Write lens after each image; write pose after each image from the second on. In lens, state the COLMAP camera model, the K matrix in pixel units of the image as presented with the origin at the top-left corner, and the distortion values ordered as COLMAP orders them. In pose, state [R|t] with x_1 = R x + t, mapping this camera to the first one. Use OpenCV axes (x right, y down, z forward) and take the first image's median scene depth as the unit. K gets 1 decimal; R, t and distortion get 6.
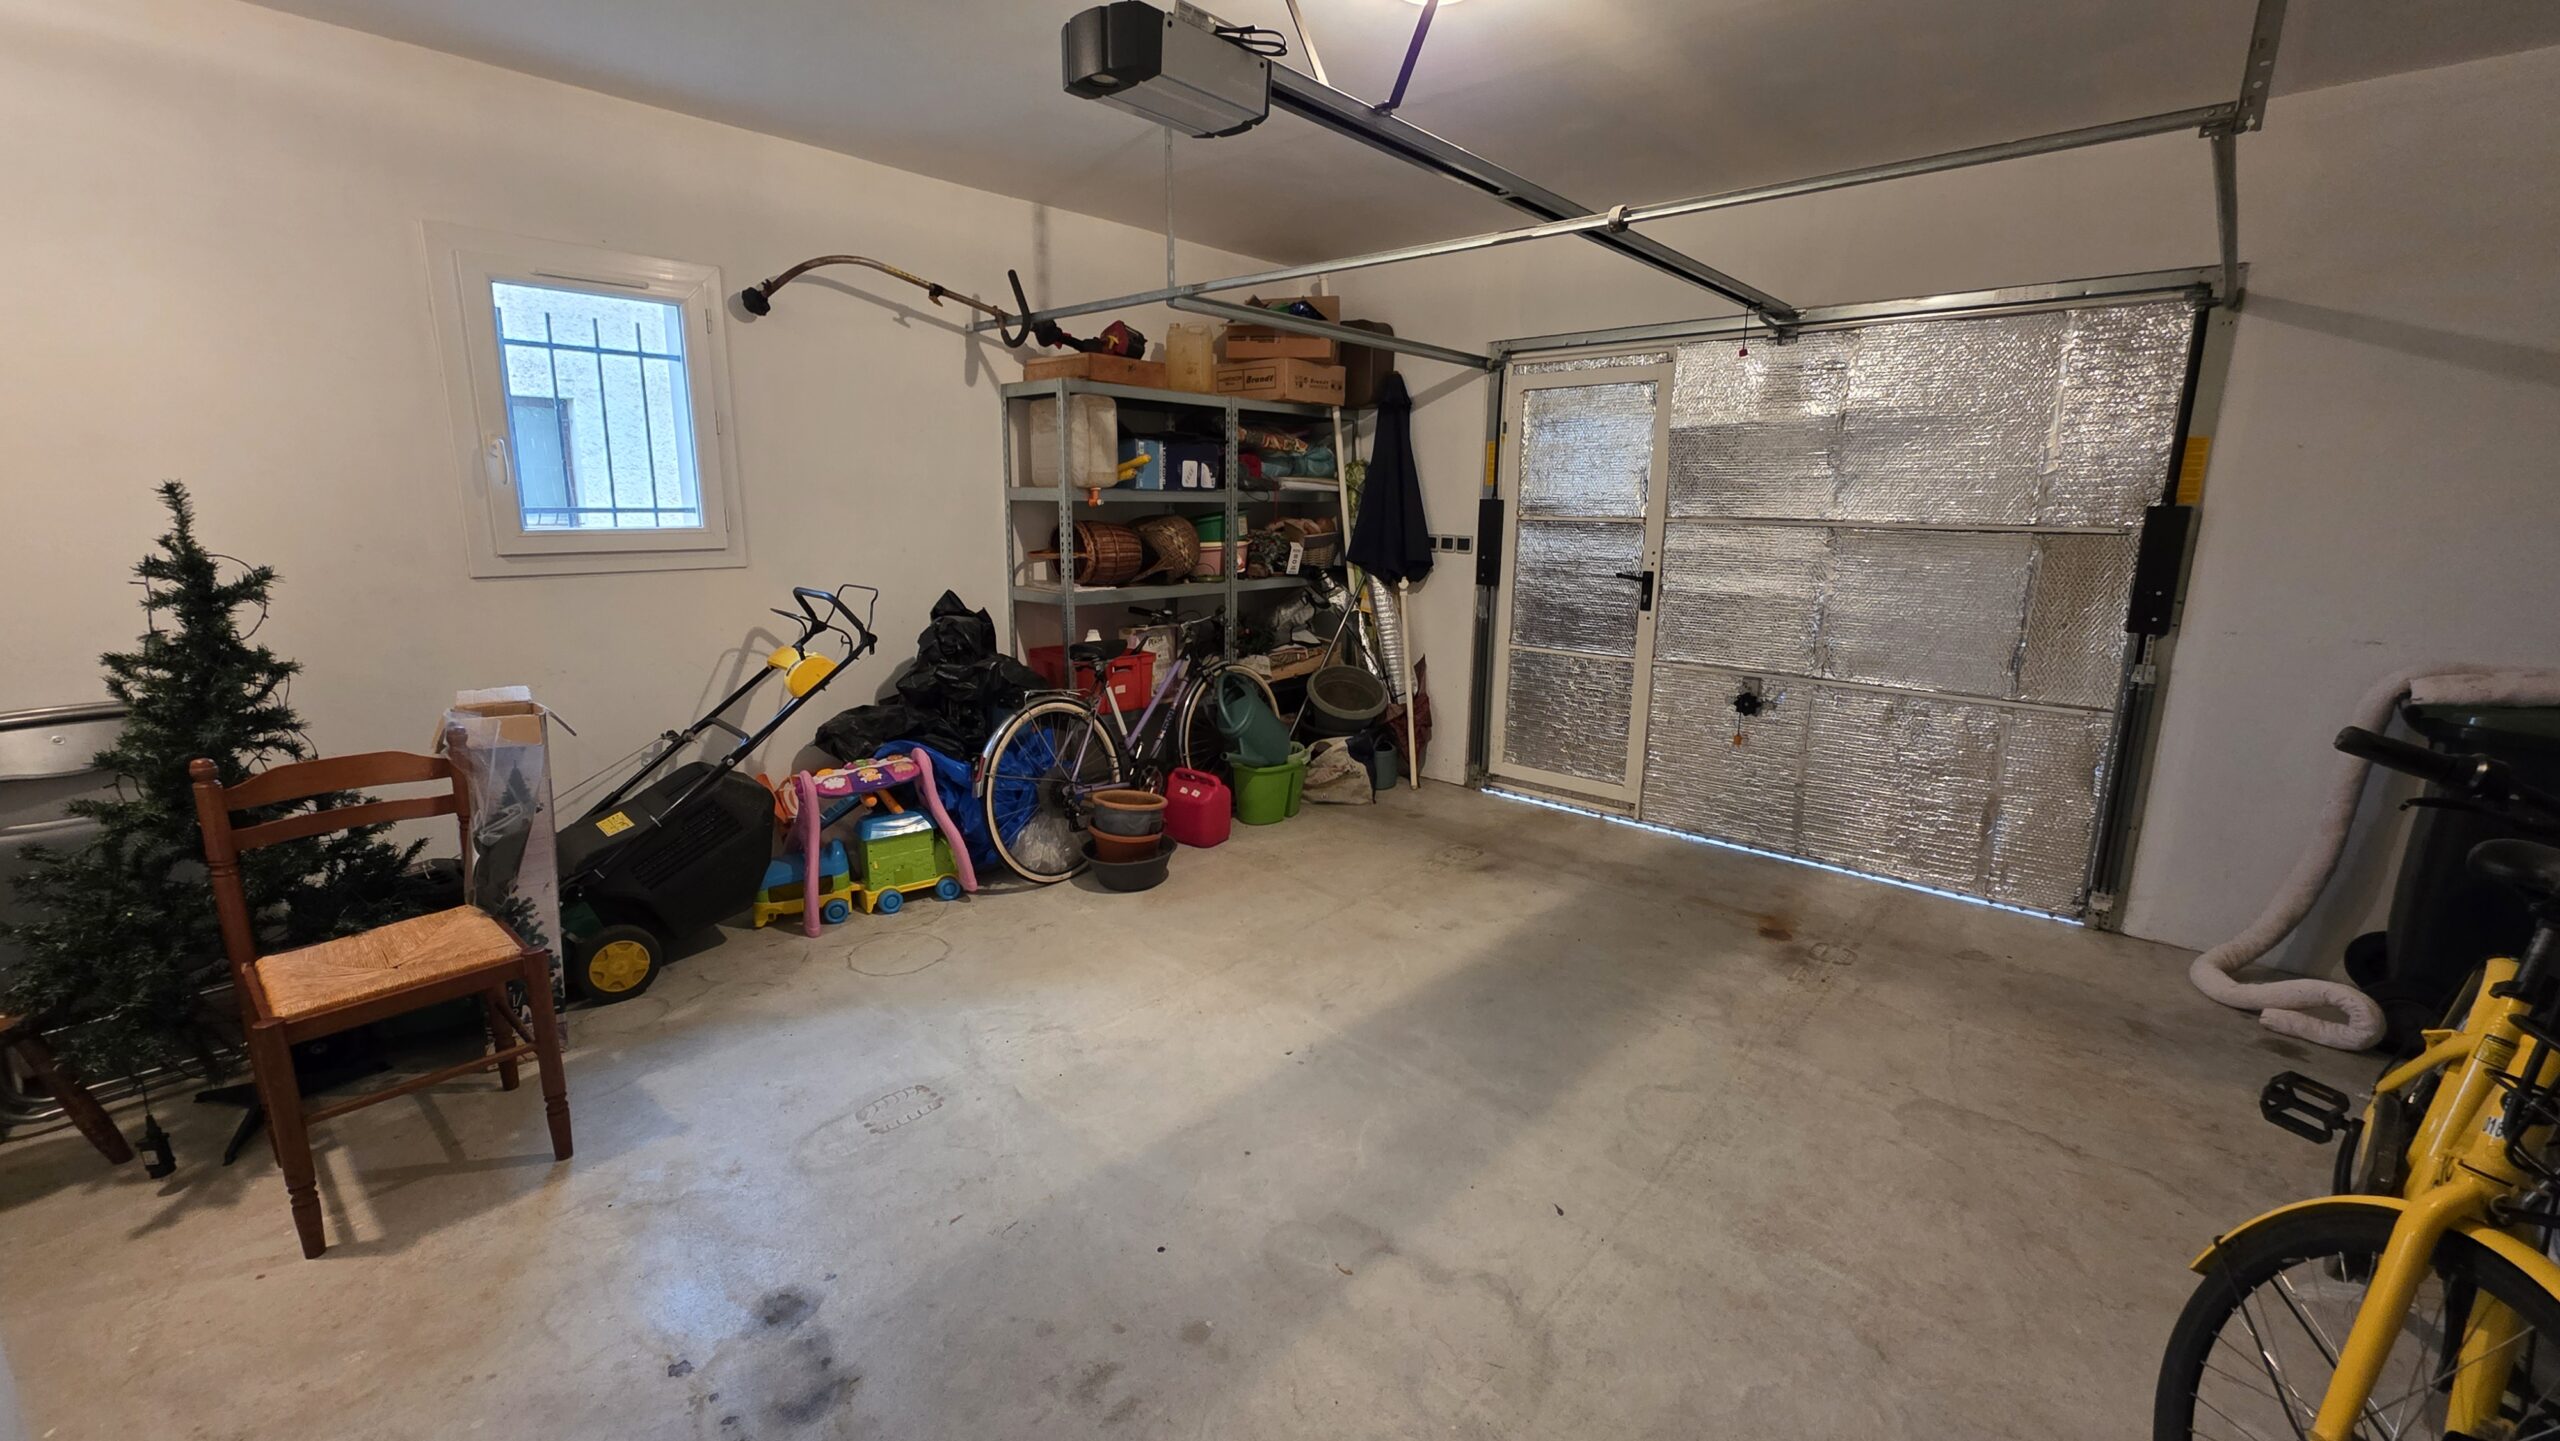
lens RADIAL K [[1023.7, 0, 1262.9], [0, 1023.7, 715.2], [0, 0, 1]] dist [-0.000650, 0.000130]
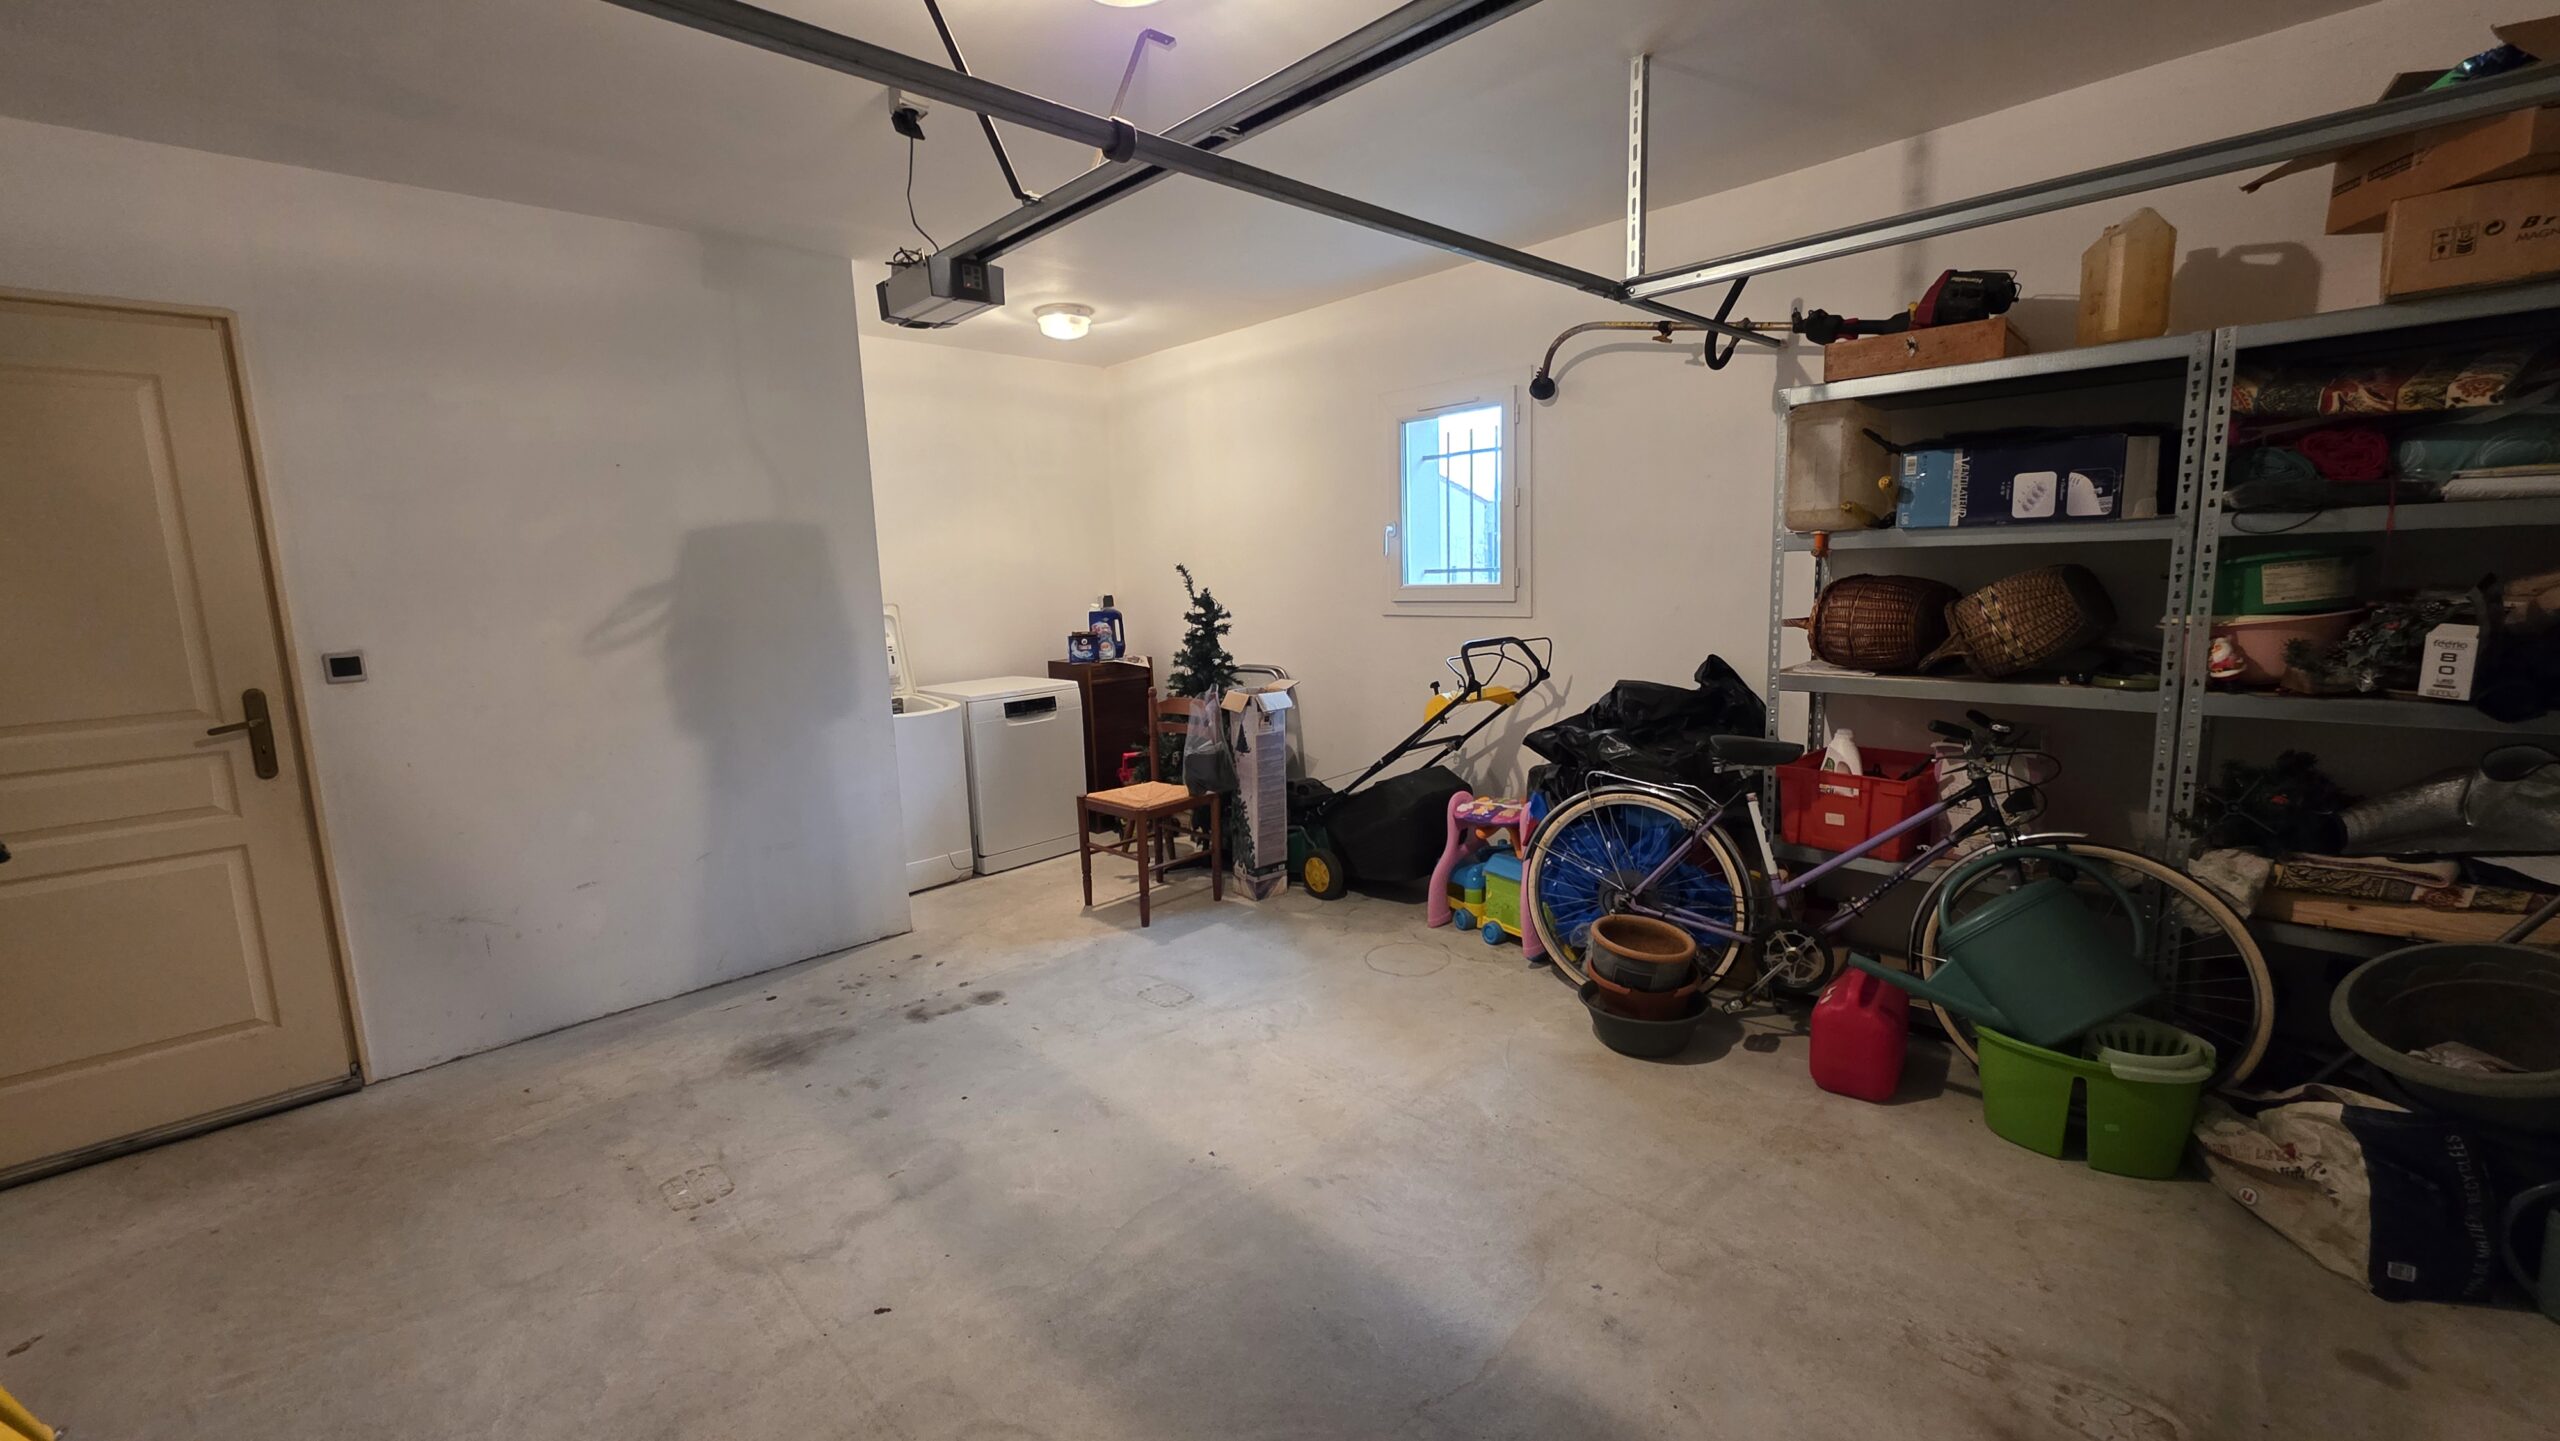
lens RADIAL K [[1023.7, 0, 1262.9], [0, 1023.7, 715.2], [0, 0, 1]] dist [-0.000650, 0.000130]
pose [[-0.069265, 0.138541, -0.987932, 0.721381], [-0.170618, 0.974074, 0.148560, -0.167477], [0.982900, 0.178849, -0.043832, 0.822722]]
